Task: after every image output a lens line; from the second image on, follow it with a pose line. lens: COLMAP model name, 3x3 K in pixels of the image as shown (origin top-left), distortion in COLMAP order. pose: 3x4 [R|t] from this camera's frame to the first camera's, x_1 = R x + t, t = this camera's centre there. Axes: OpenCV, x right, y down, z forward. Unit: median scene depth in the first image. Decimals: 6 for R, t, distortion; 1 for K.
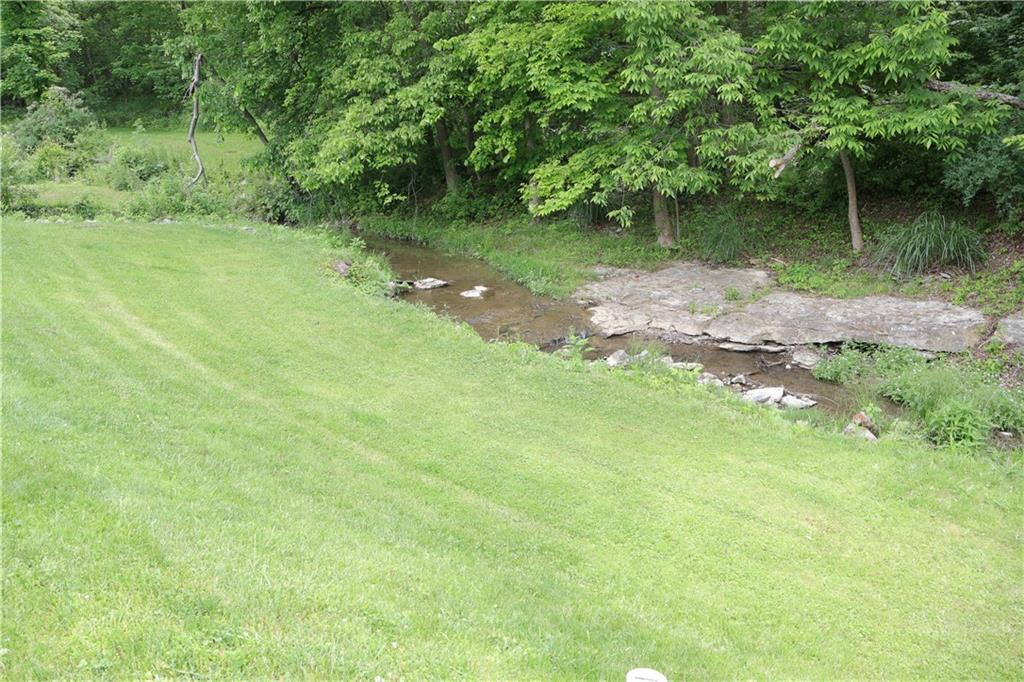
lens RADIAL K [[848.2, 0, 513.5], [0, 848.2, 339.6], [0, 0, 1]] dist [-0.001891, -0.005715]
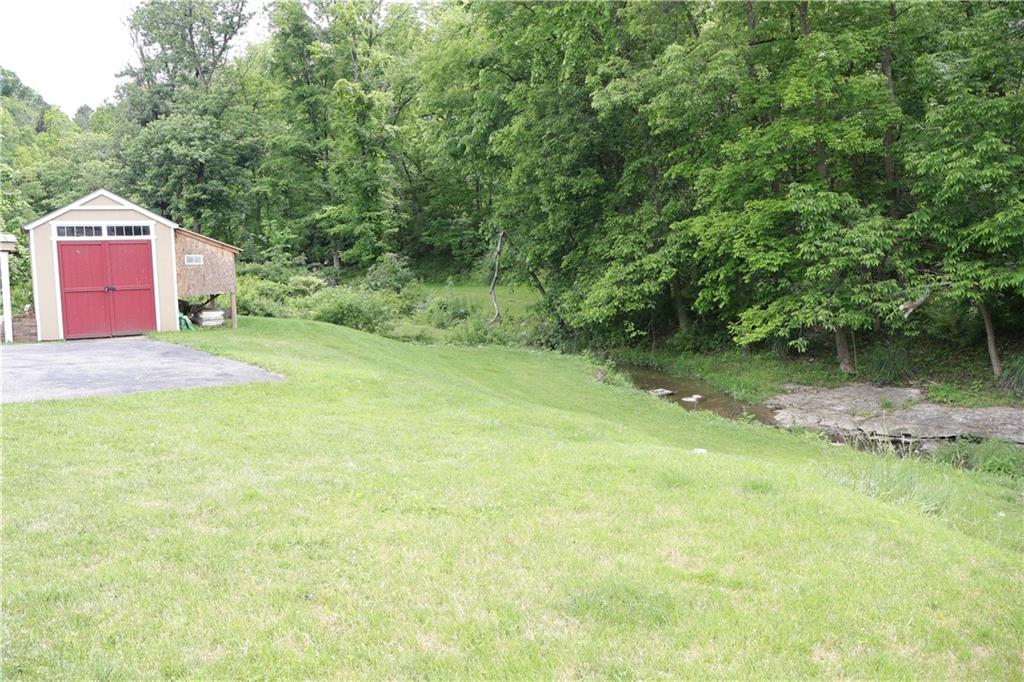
lens RADIAL K [[848.2, 0, 511.3], [0, 848.2, 342.6], [0, 0, 1]] dist [-0.001891, -0.005715]
pose [[0.957869, 0.016019, -0.286757, 0.063981], [-0.064756, 0.984779, -0.161297, 0.092497], [0.279808, 0.173071, 0.944327, -0.390736]]
